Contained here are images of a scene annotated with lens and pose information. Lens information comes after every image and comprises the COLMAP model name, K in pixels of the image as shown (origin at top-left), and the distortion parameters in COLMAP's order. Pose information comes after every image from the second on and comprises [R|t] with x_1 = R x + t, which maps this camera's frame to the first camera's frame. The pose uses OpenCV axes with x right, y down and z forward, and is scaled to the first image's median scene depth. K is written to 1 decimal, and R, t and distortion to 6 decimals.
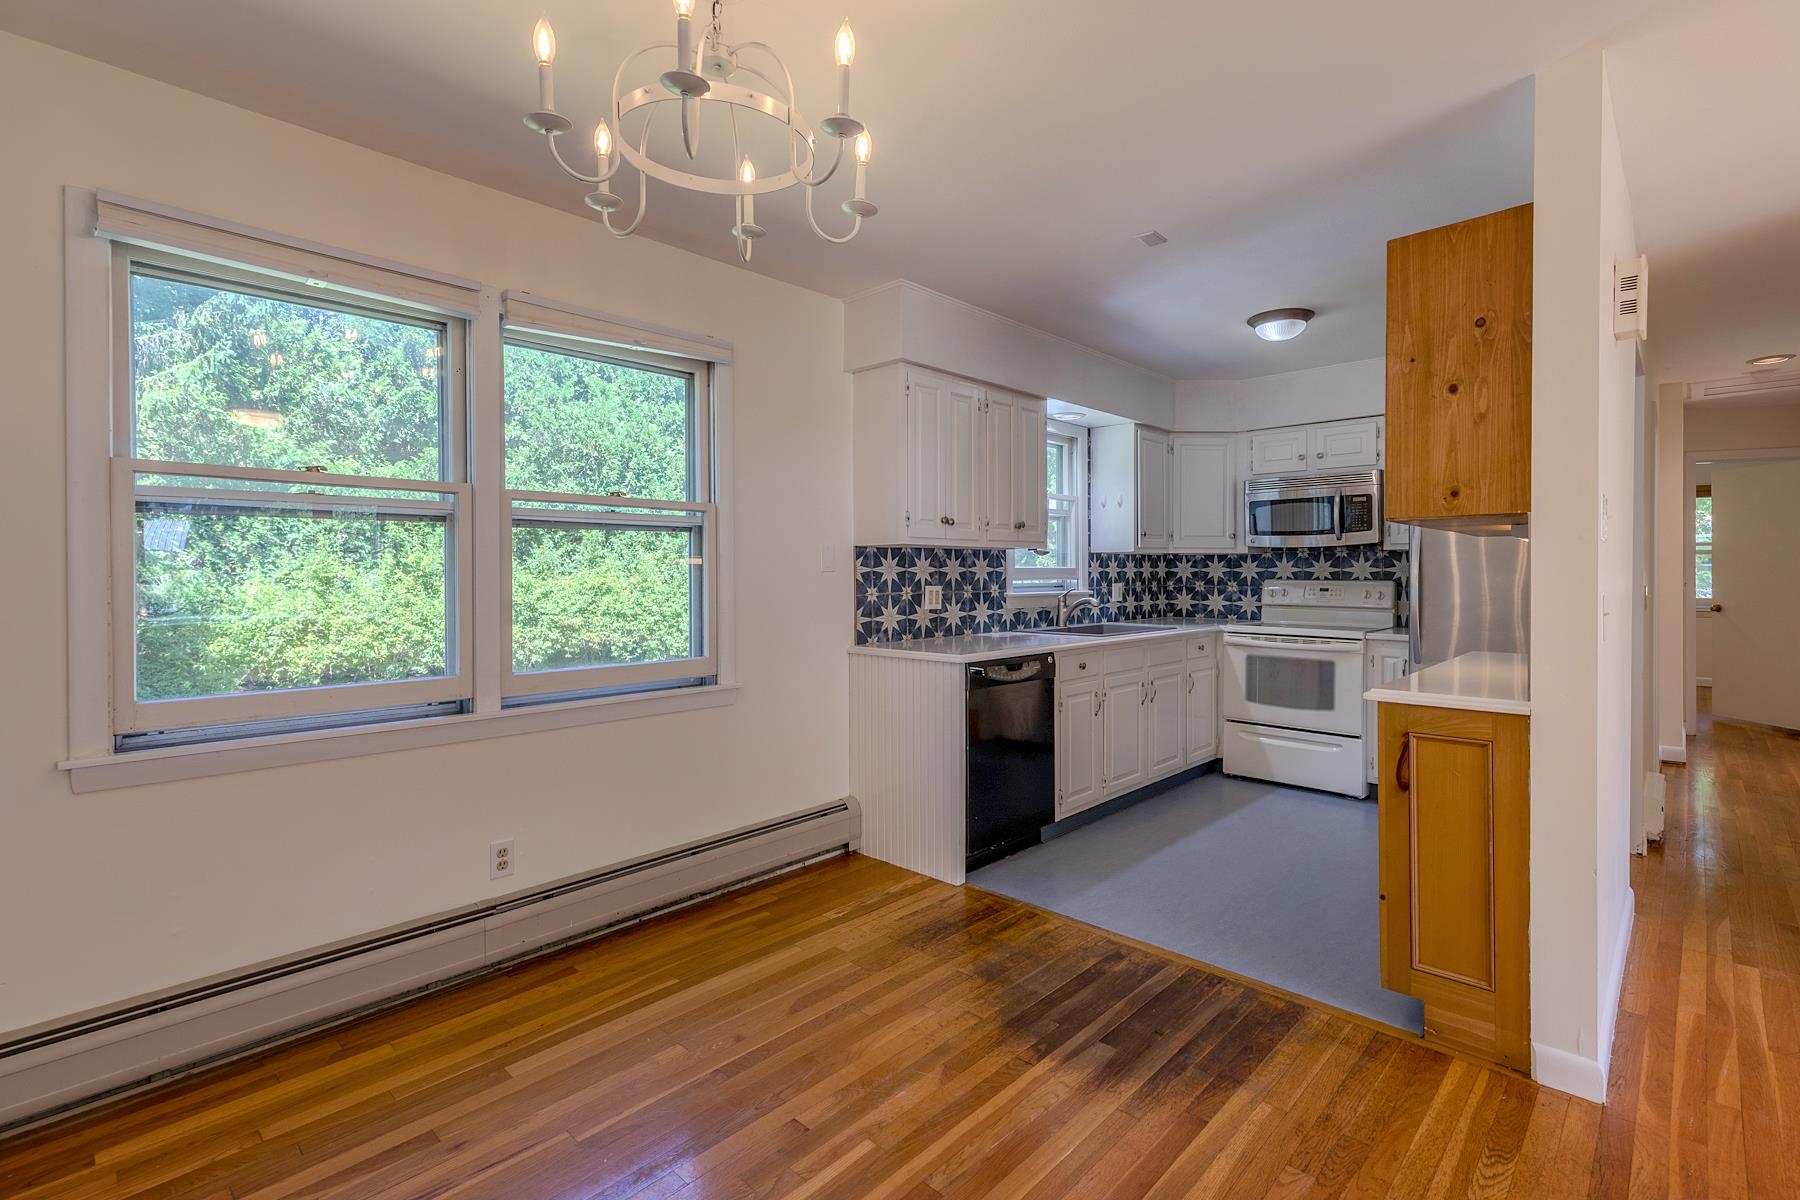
lens RADIAL K [[828.7, 0, 899.4], [0, 828.7, 579.0], [0, 0, 1]] dist [0.010366, 0.001279]
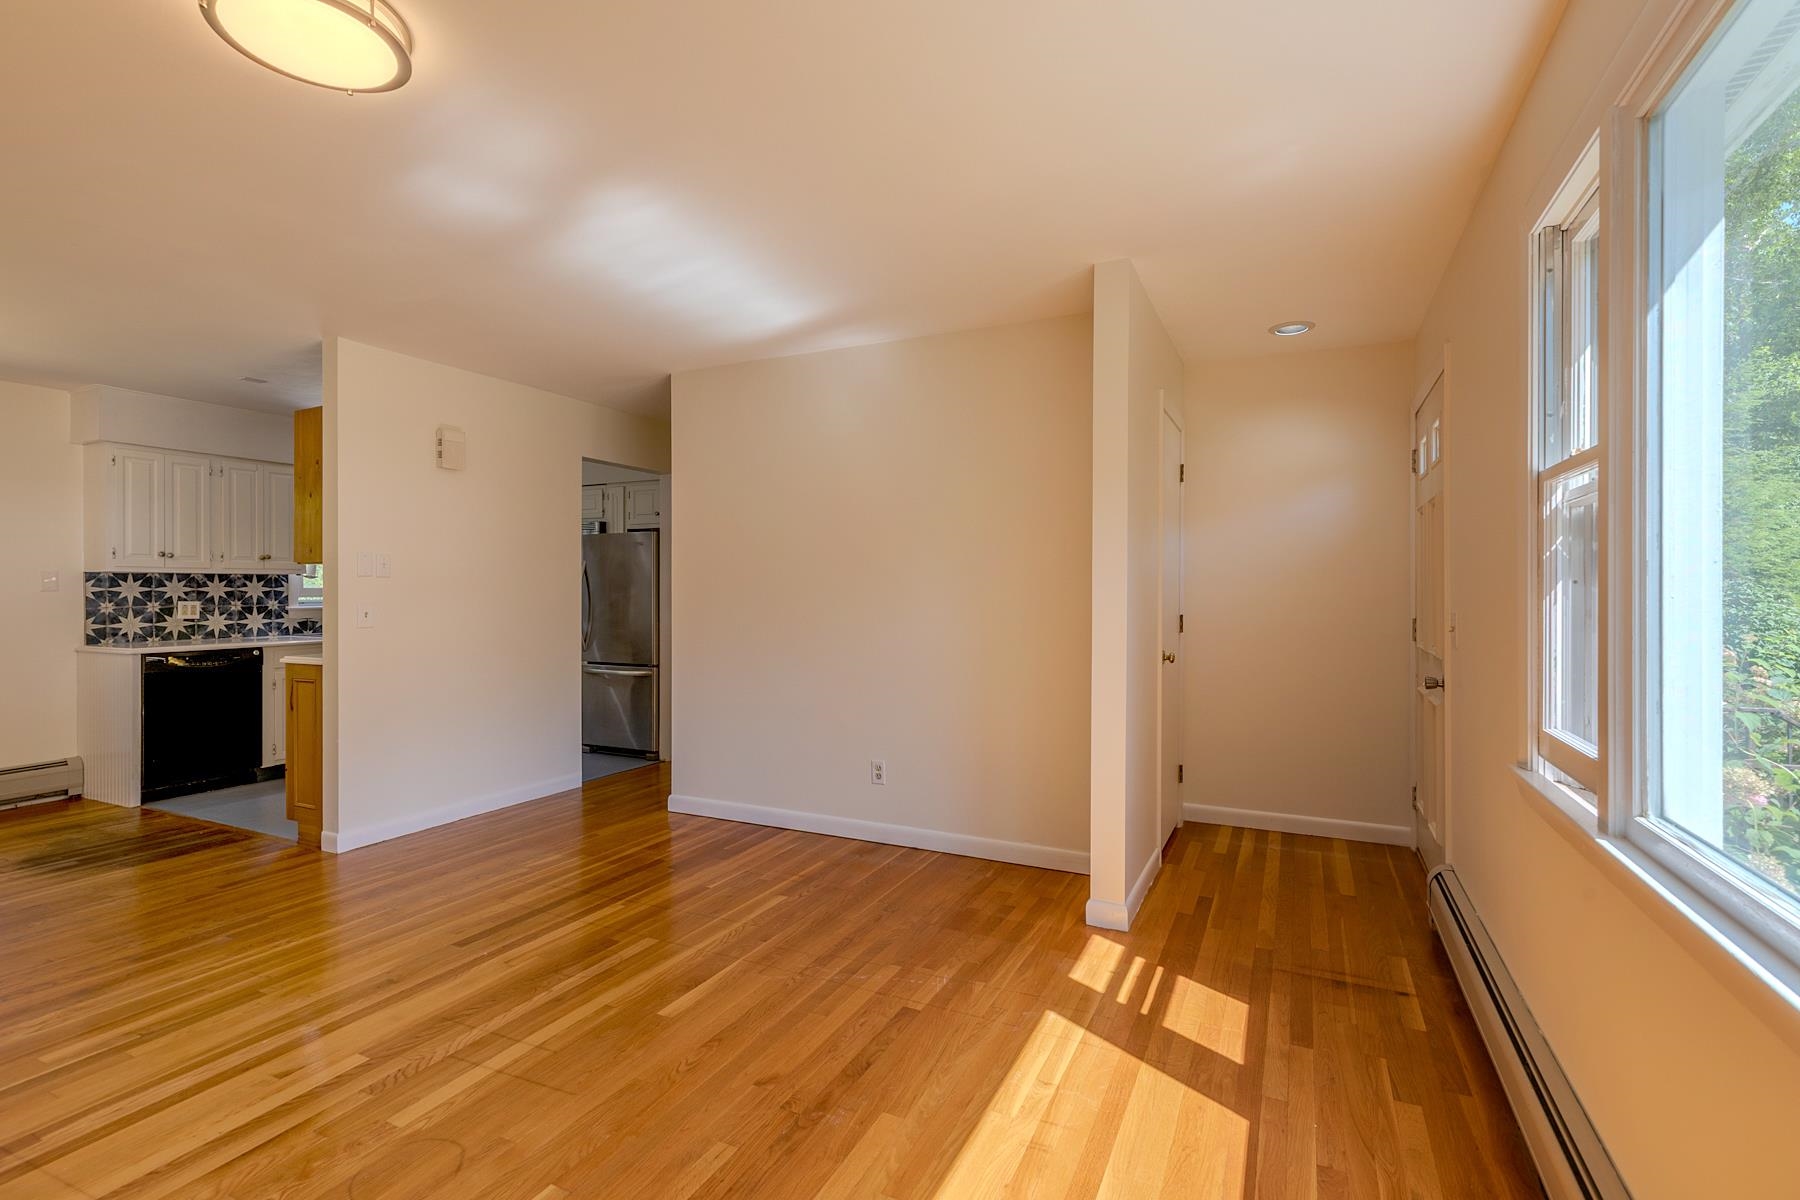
lens RADIAL K [[828.7, 0, 888.2], [0, 828.7, 590.2], [0, 0, 1]] dist [0.010366, 0.001279]
pose [[0.952026, 0.000221, 0.306018, 0.739979], [0.002355, 0.999965, -0.008048, 0.003584], [-0.306009, 0.008383, 0.951992, -0.675855]]
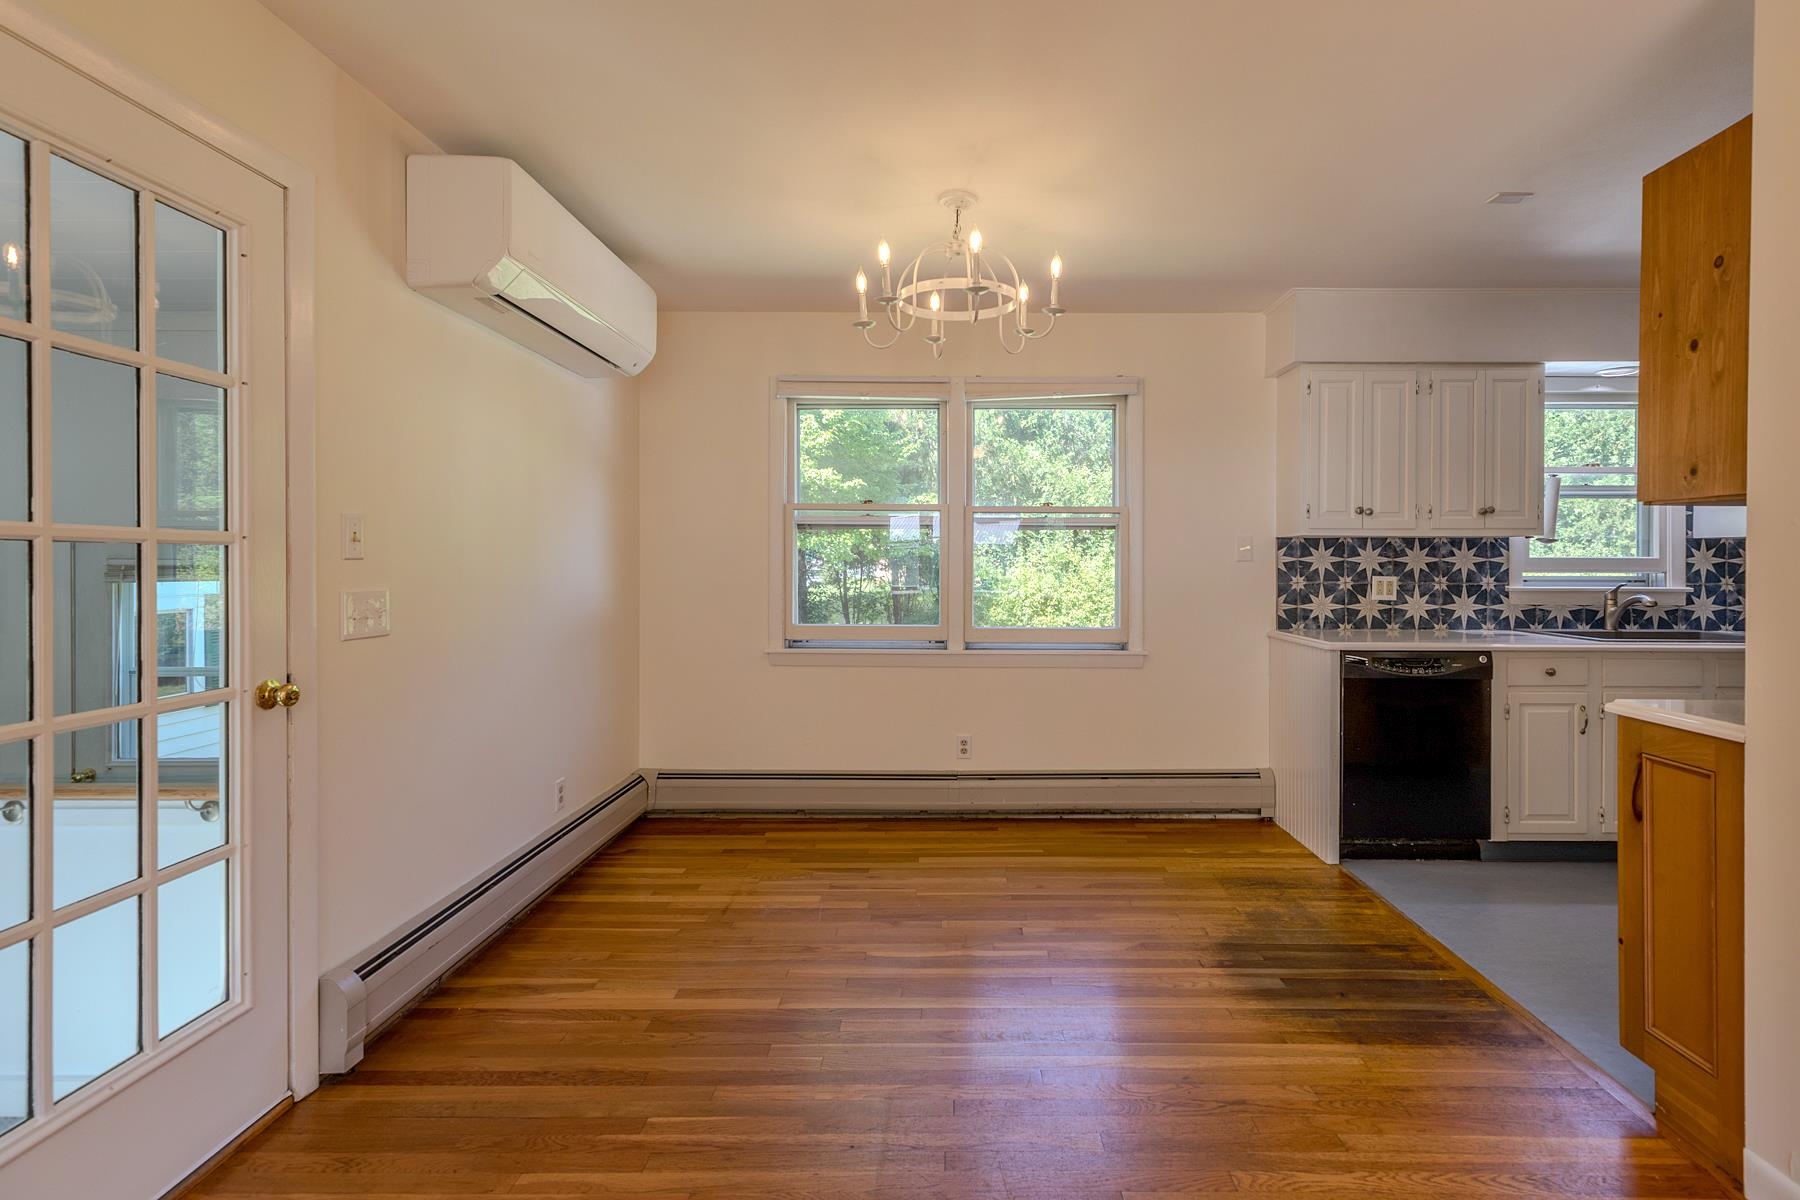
lens RADIAL K [[828.7, 0, 956.6], [0, 828.7, 566.8], [0, 0, 1]] dist [0.010366, 0.001279]
pose [[0.697923, 0.009913, -0.716105, 0.409971], [-0.010455, 0.999939, 0.003652, -0.001462], [0.716097, 0.004938, 0.697983, -0.058672]]
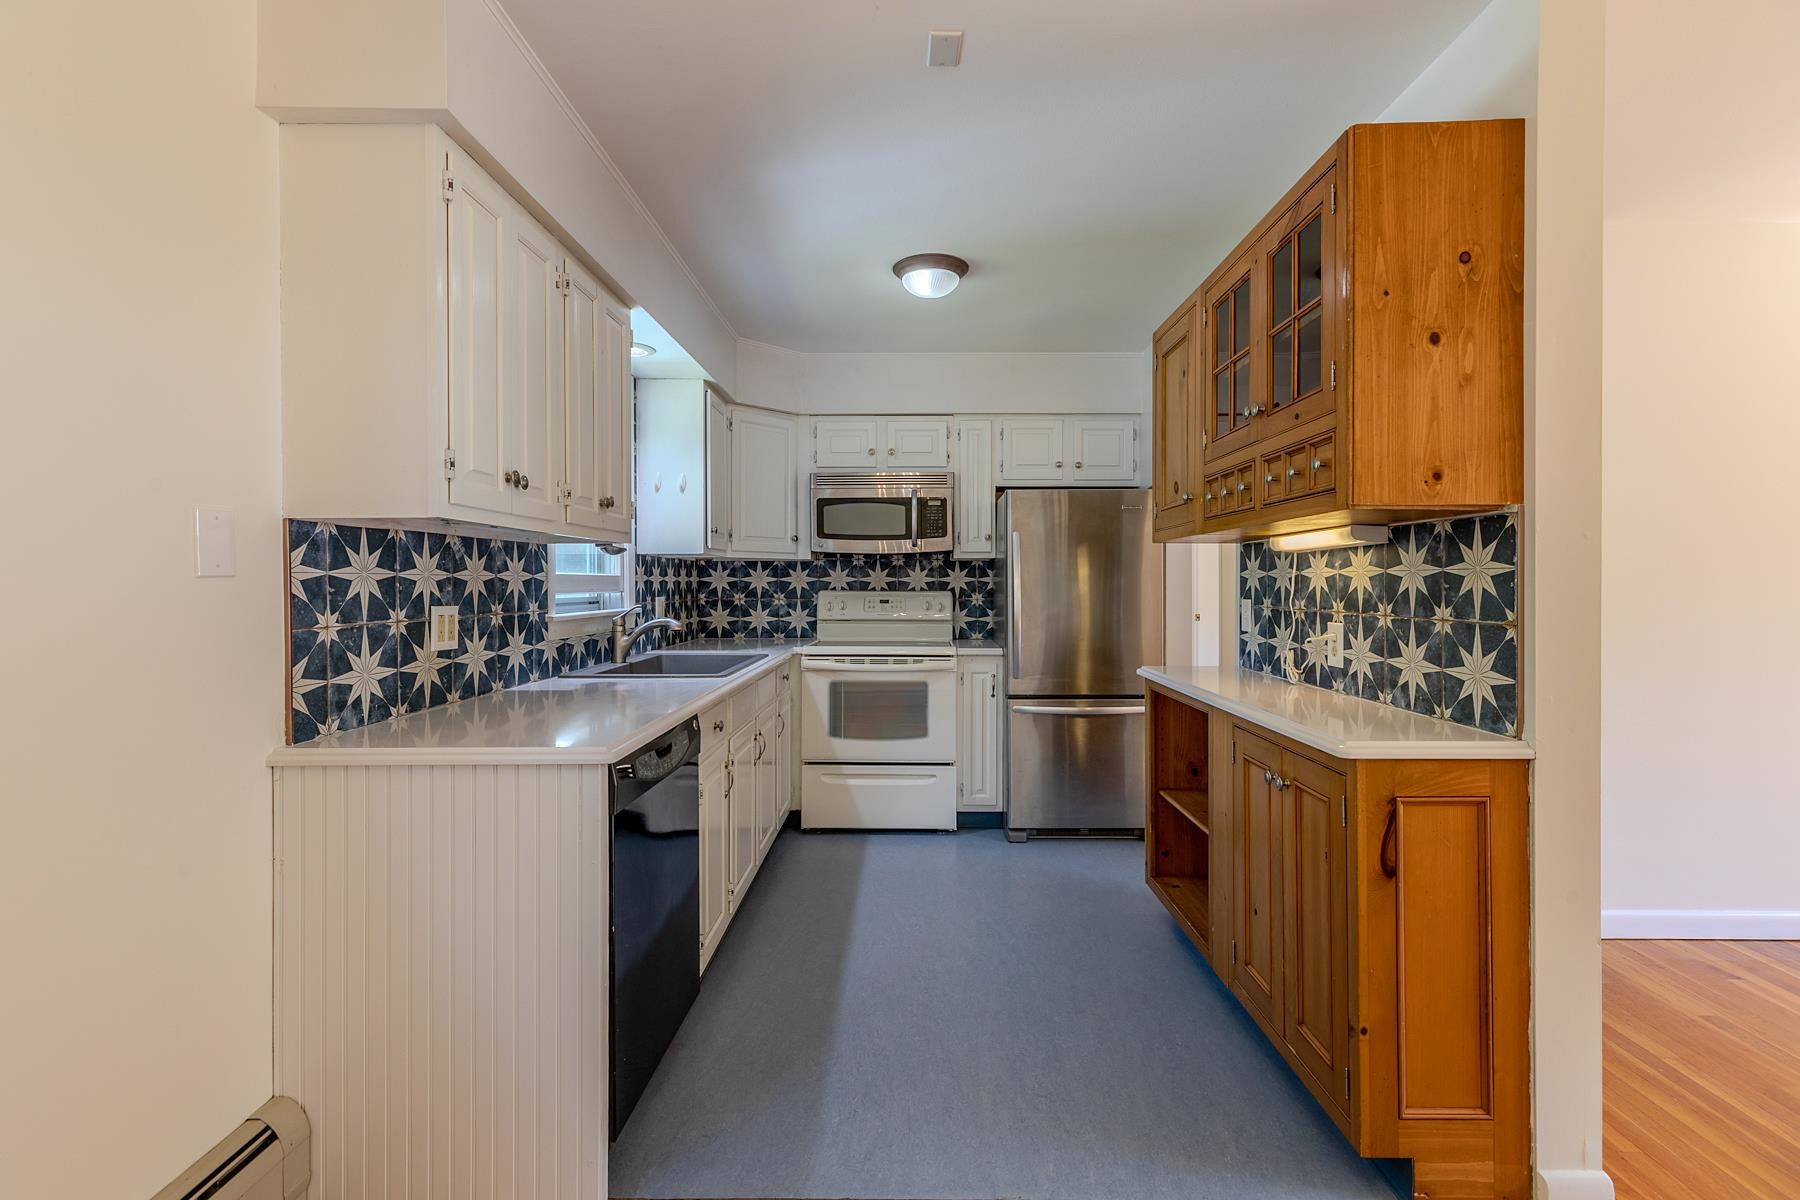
lens RADIAL K [[828.7, 0, 921.5], [0, 828.7, 585.2], [0, 0, 1]] dist [0.010366, 0.001279]
pose [[0.722008, -0.001010, 0.691884, -0.110483], [0.005584, 0.999975, -0.004367, -0.000988], [-0.691863, 0.007016, 0.721995, 0.423727]]
